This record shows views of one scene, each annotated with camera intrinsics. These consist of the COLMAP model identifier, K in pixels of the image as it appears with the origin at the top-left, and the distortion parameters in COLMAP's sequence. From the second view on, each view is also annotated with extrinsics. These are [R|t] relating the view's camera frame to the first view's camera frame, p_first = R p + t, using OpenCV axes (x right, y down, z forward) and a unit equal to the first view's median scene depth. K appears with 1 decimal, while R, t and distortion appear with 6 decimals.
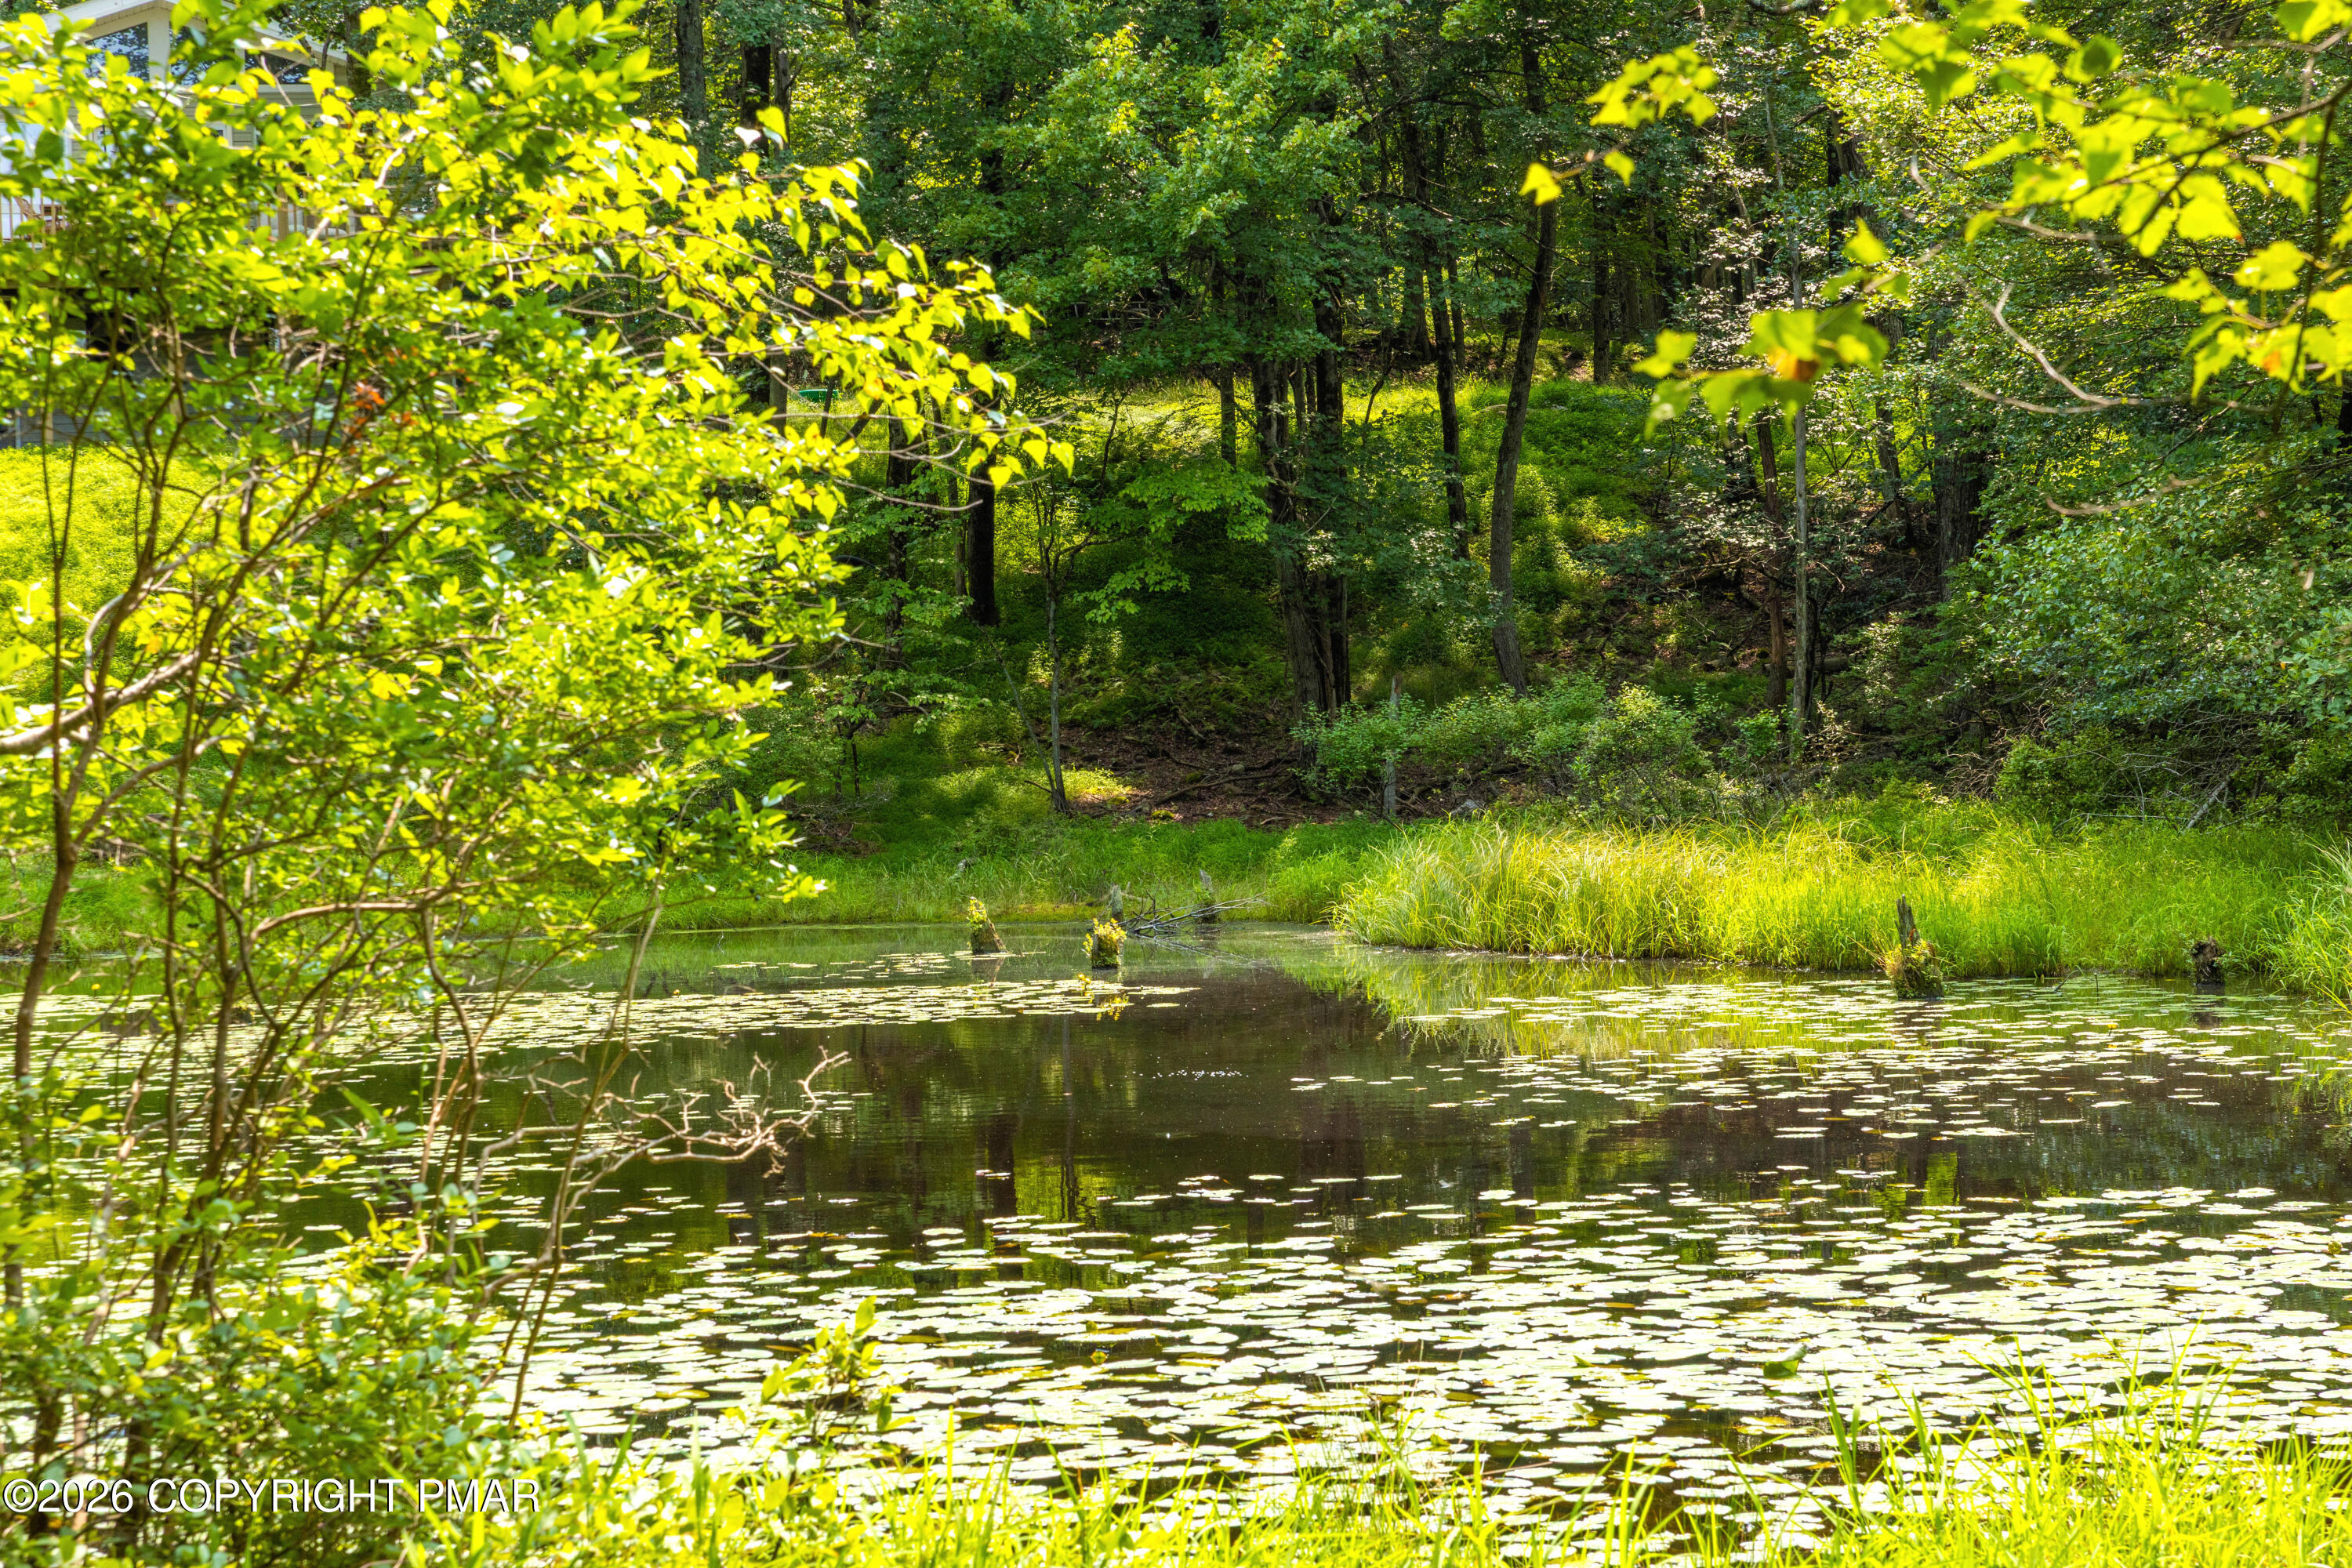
lens RADIAL K [[4664.2, 0, 1159.2], [0, 4664.2, 771.5], [0, 0, 1]] dist [0.011197, 0.000000]
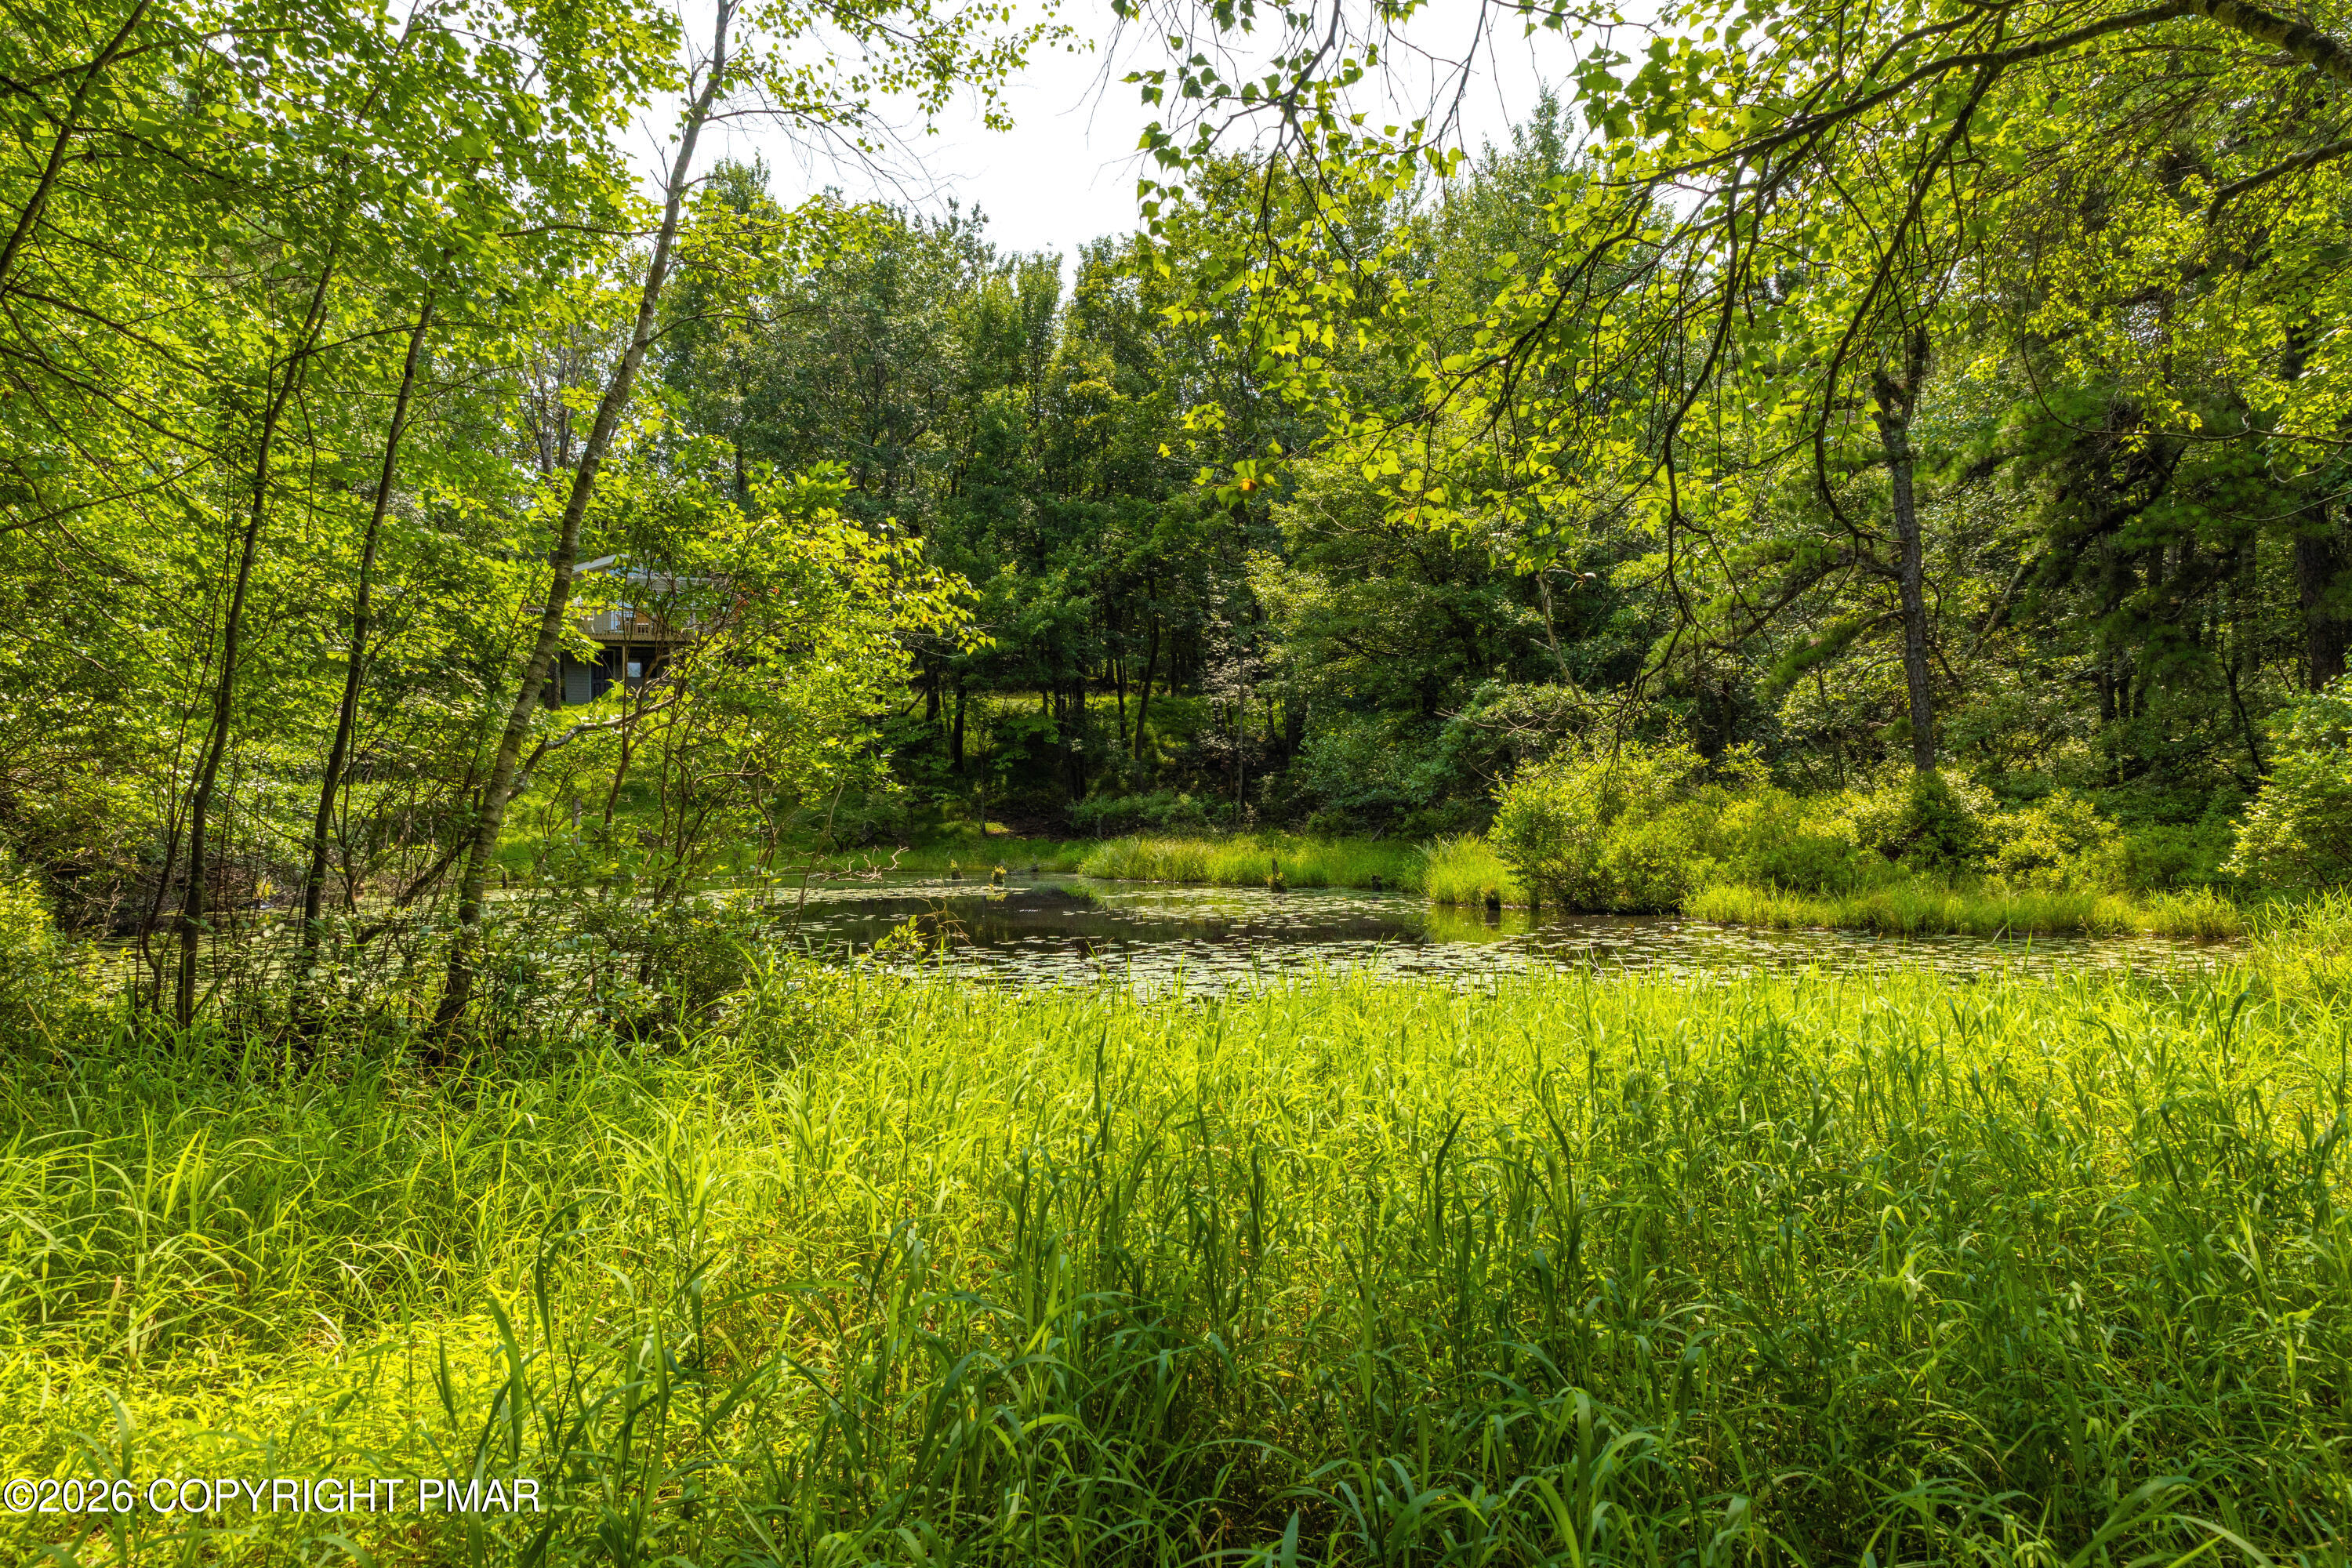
lens RADIAL K [[1609.4, 0, 1173.0], [0, 1609.4, 751.3], [0, 0, 1]] dist [0.002098, -0.002655]
pose [[0.995215, 0.024529, 0.094578, -0.000282], [-0.019689, 0.998465, -0.051771, 0.013745], [-0.095703, 0.049661, 0.994170, 0.002281]]
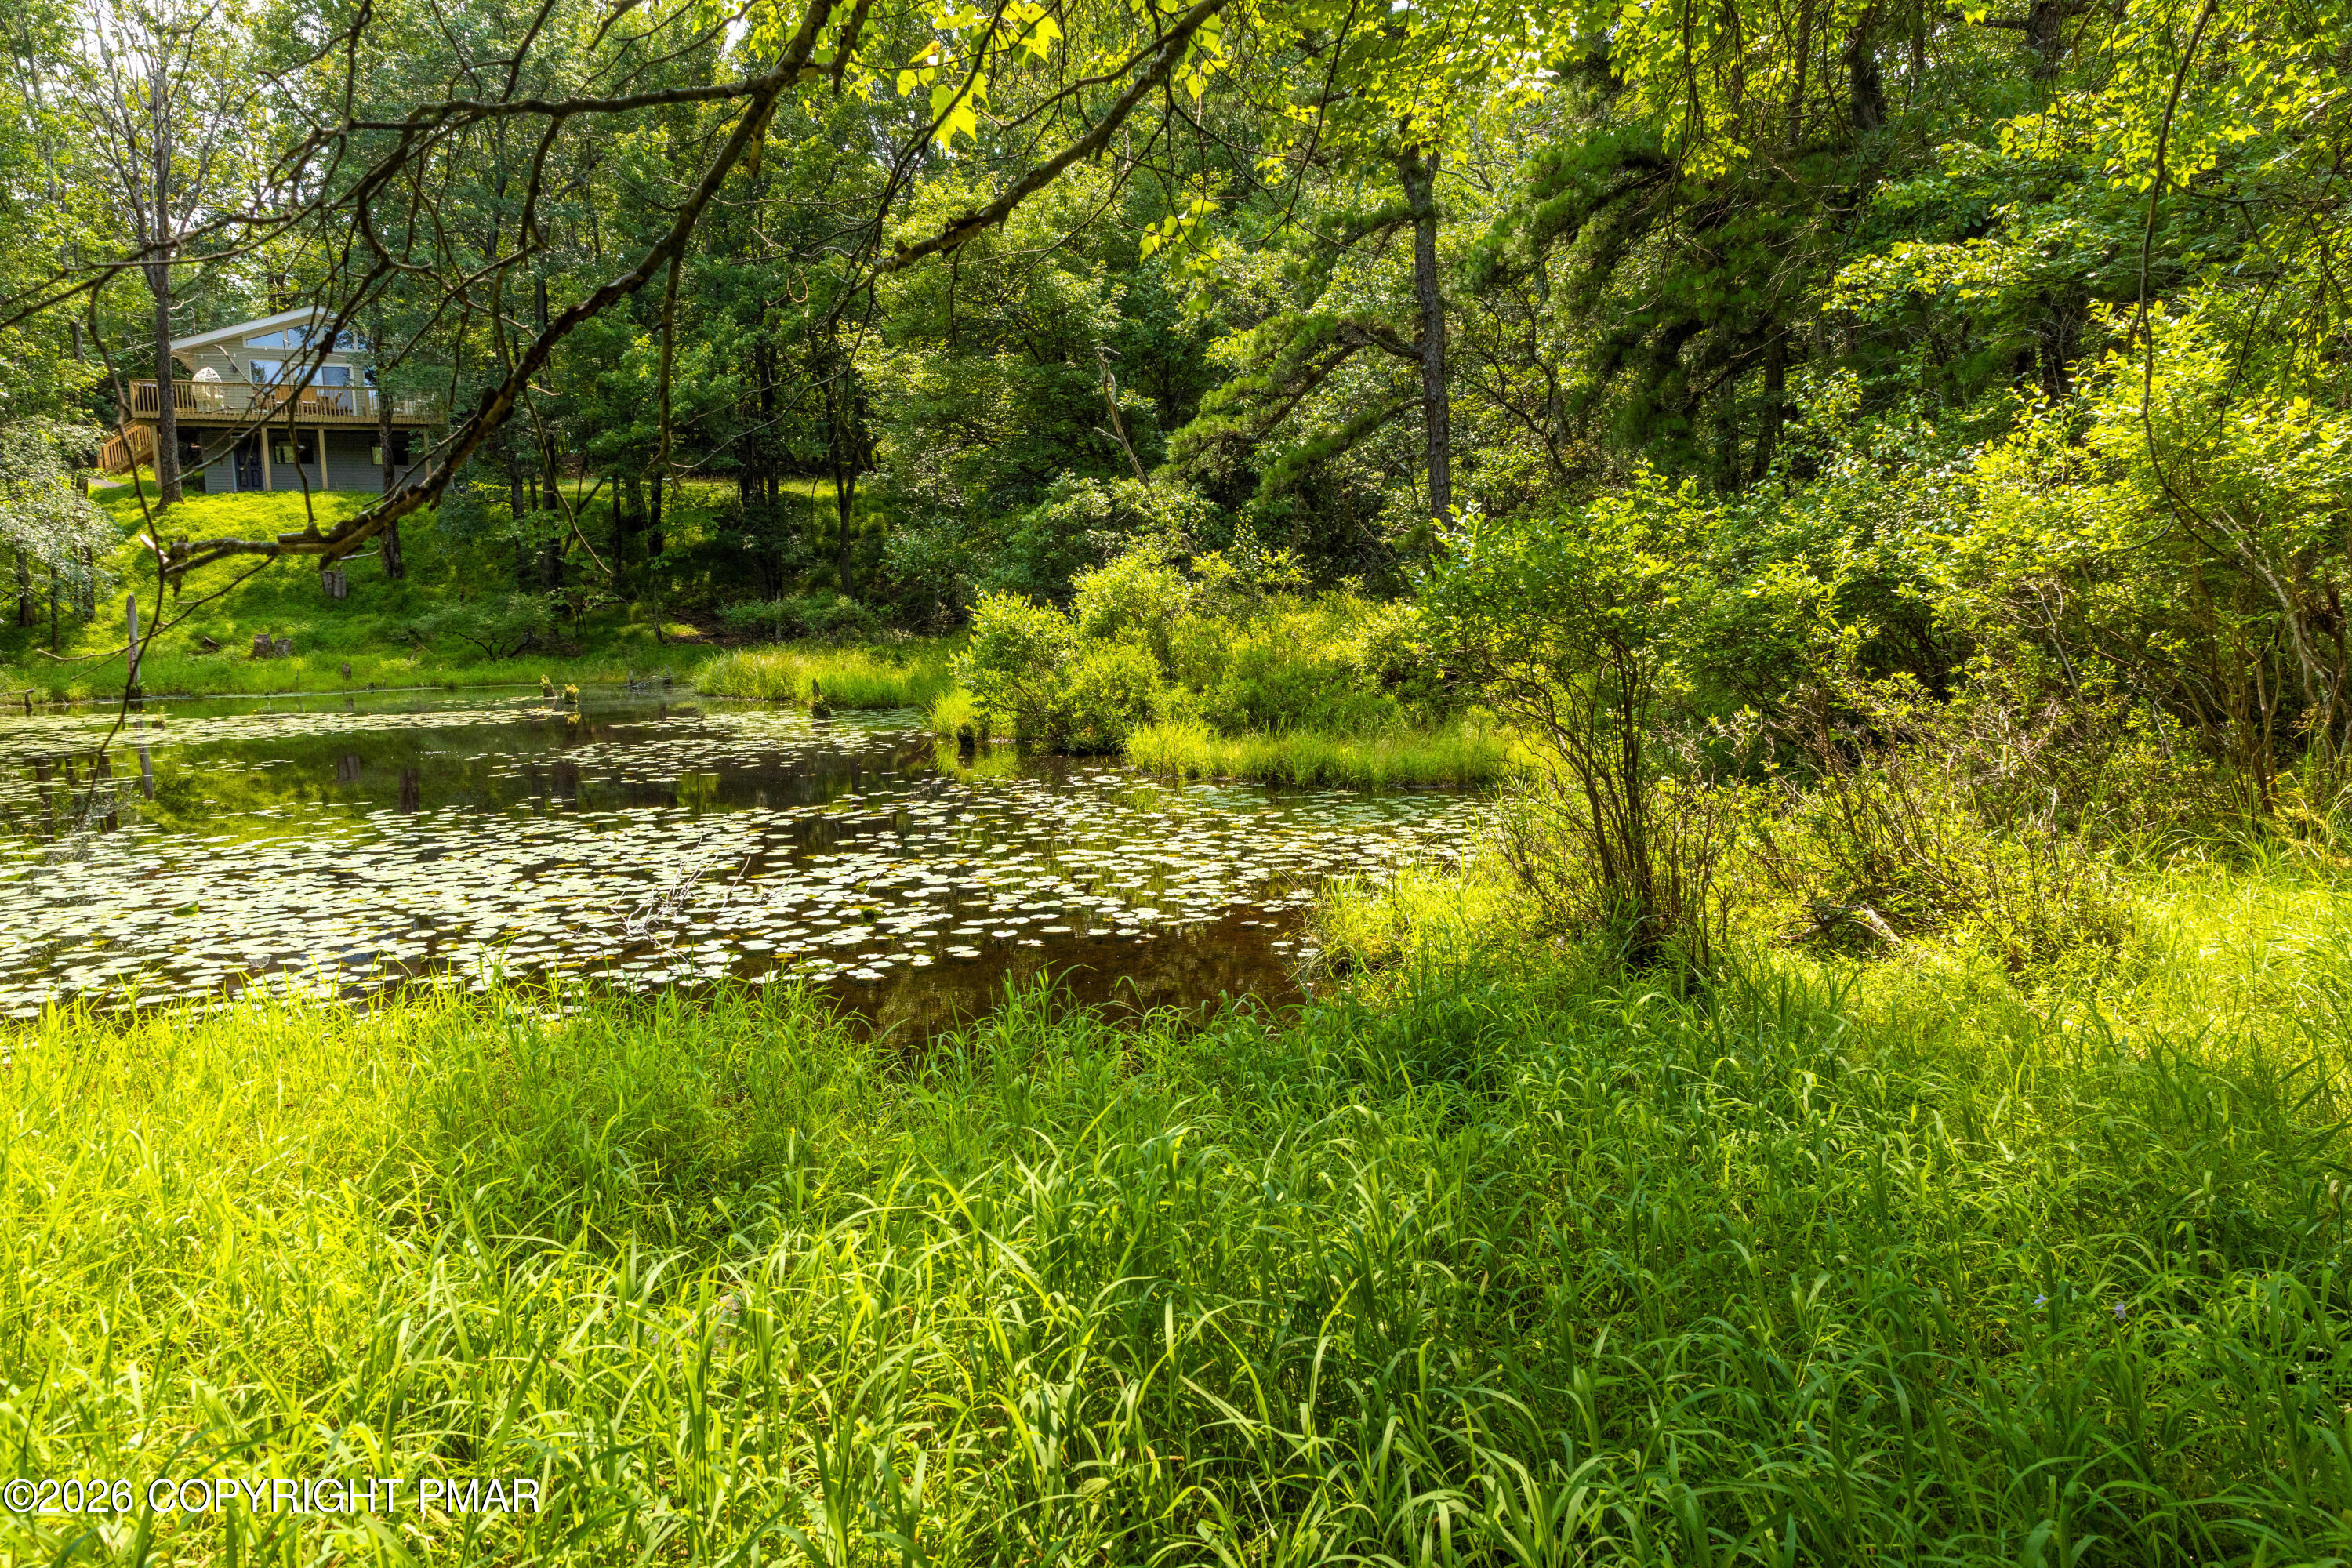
lens RADIAL K [[1609.4, 0, 1193.2], [0, 1609.4, 786.6], [0, 0, 1]] dist [0.002098, -0.002655]
pose [[0.975339, -0.012708, 0.220348, 0.168559], [-0.009327, 0.995076, 0.098674, -0.003568], [-0.220517, -0.098296, 0.970418, 0.087529]]
